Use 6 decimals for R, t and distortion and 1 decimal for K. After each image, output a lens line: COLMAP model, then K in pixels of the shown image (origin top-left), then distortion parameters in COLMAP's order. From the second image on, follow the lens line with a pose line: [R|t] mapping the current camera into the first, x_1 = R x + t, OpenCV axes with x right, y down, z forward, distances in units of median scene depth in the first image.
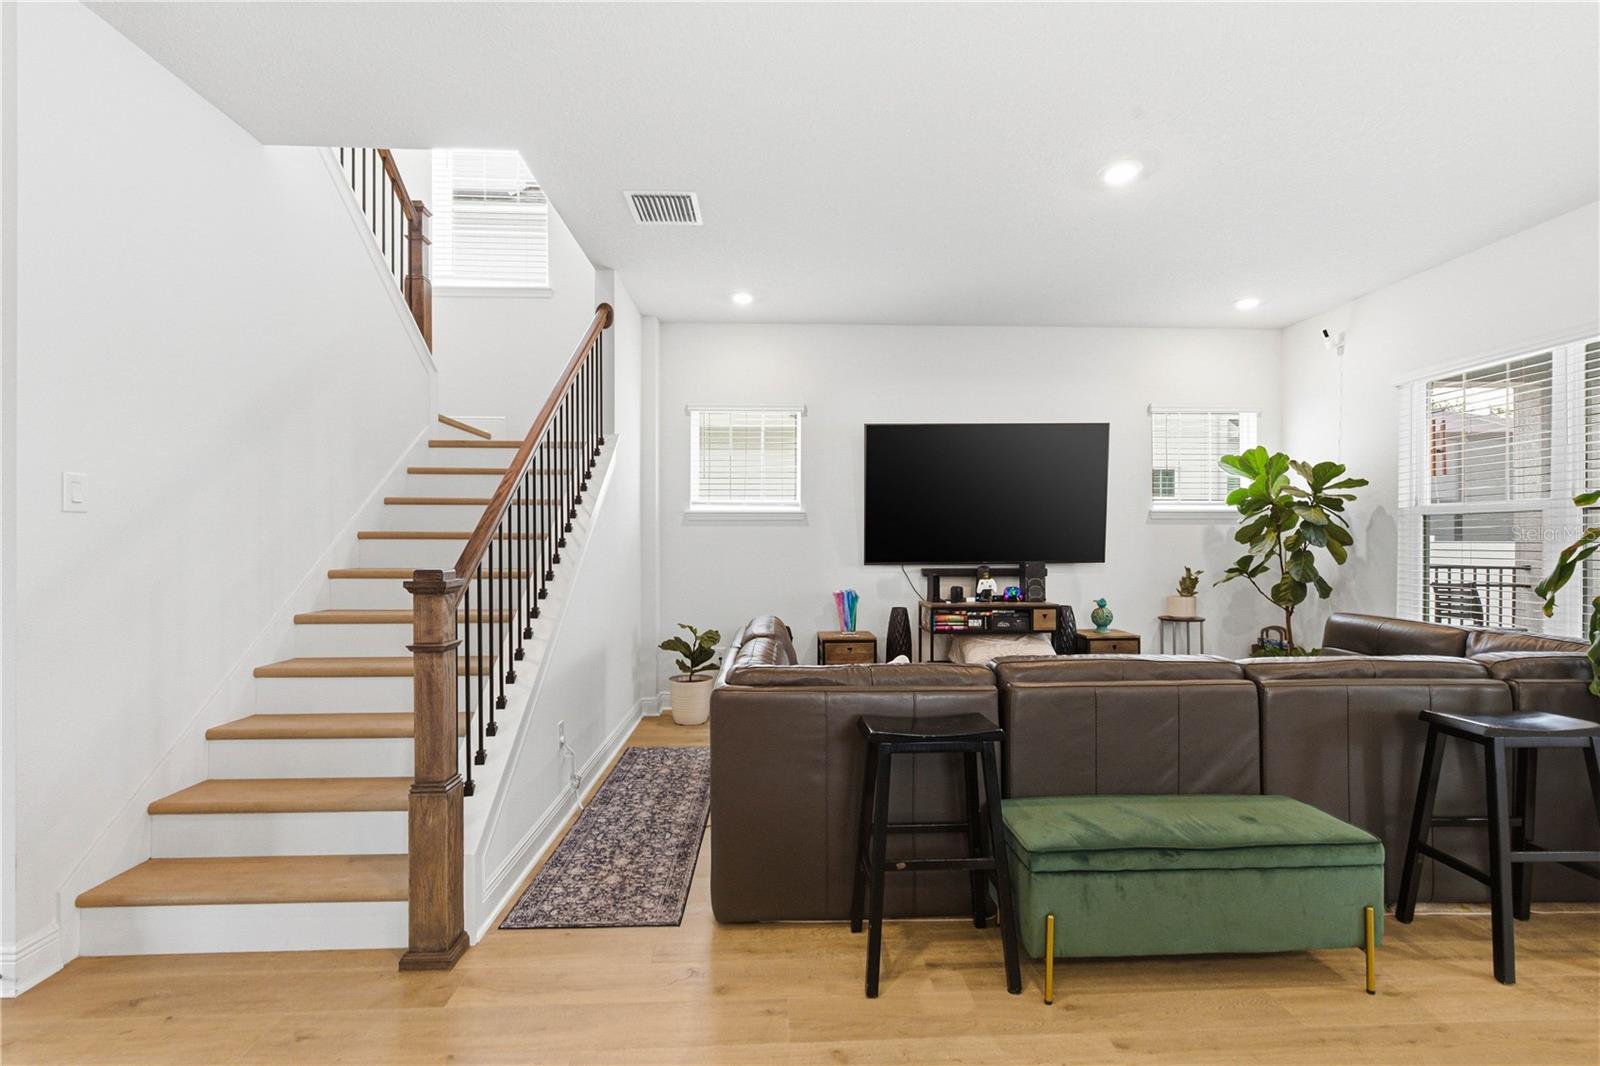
lens RADIAL K [[725.3, 0, 805.9], [0, 725.3, 536.1], [0, 0, 1]] dist [0.000176, 0.000883]
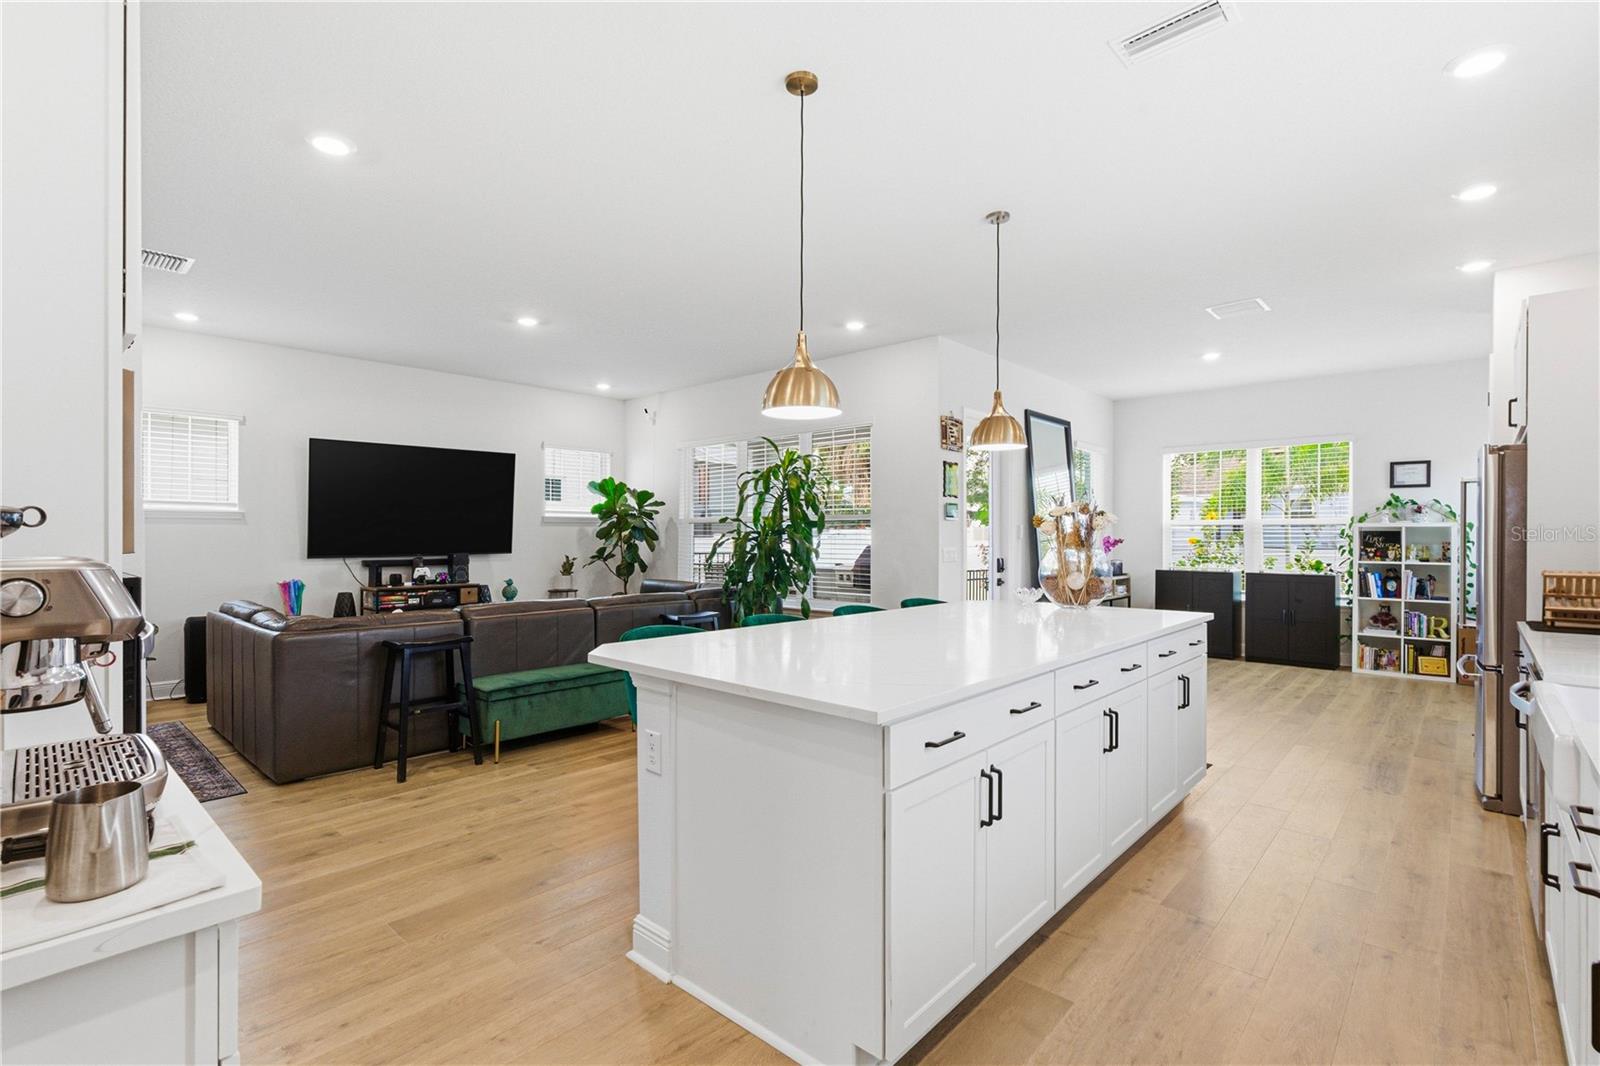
lens RADIAL K [[735.5, 0, 806.0], [0, 735.5, 536.5], [0, 0, 1]] dist [-0.001117, 0.000393]
pose [[0.704409, 0.000448, 0.709794, -0.207509], [-0.005893, 0.999969, 0.005217, -0.006885], [-0.709770, -0.007858, 0.704390, -0.427477]]
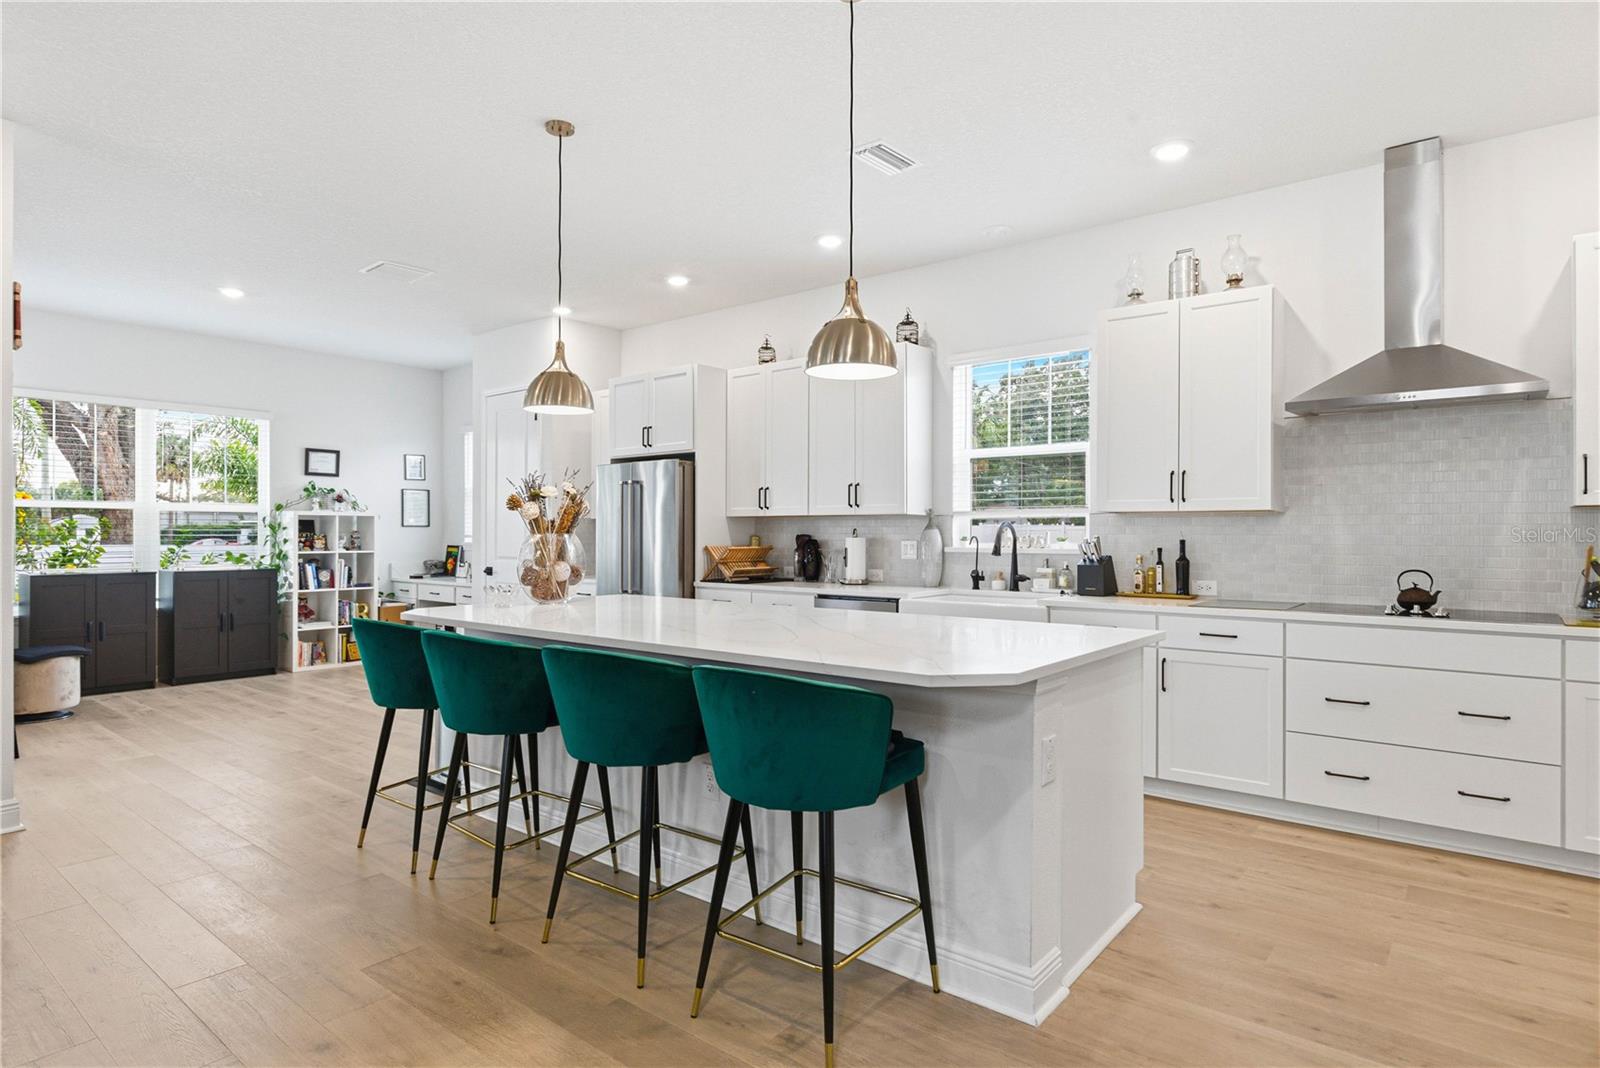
lens RADIAL K [[870.9, 0, 800.0], [0, 870.9, 534.0], [0, 0, 1]] dist [0.000671, -0.000473]
pose [[-0.745940, -0.002918, 0.666007, -0.166740], [-0.006309, 0.999976, -0.002685, 0.008299], [-0.665984, -0.006205, -0.745940, 0.376698]]
